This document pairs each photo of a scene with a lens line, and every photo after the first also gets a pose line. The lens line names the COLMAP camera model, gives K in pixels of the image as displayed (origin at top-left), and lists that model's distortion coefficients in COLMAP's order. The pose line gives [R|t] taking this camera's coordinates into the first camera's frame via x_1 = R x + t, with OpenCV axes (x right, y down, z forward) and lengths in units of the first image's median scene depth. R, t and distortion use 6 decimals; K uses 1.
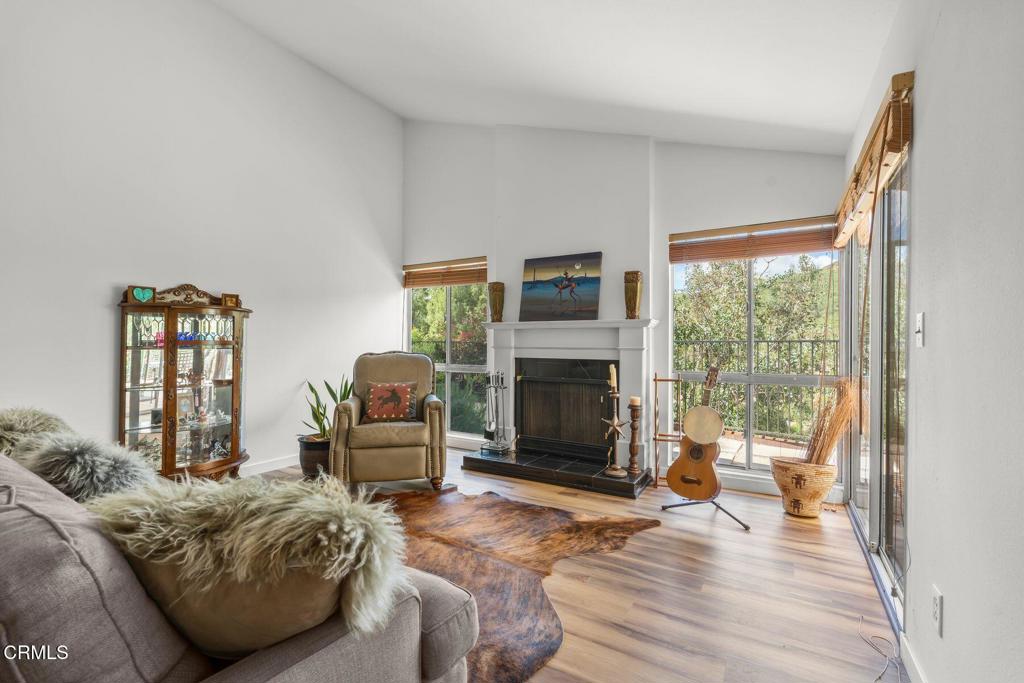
lens RADIAL K [[464.6, 0, 514.6], [0, 464.6, 332.0], [0, 0, 1]] dist [-0.003199, -0.000270]
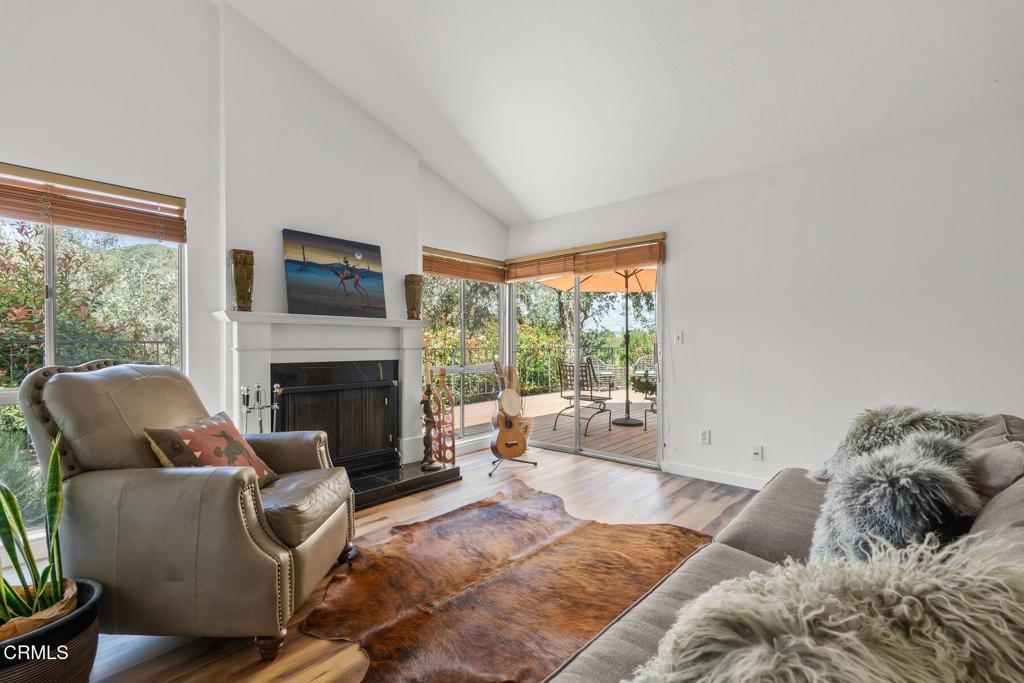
lens RADIAL K [[464.6, 0, 514.6], [0, 464.6, 332.0], [0, 0, 1]] dist [-0.003199, -0.000270]
pose [[0.142767, 0.013865, 0.989659, -0.701768], [-0.031467, 0.999460, -0.009463, 0.002076], [-0.989256, -0.029791, 0.143126, 0.579998]]
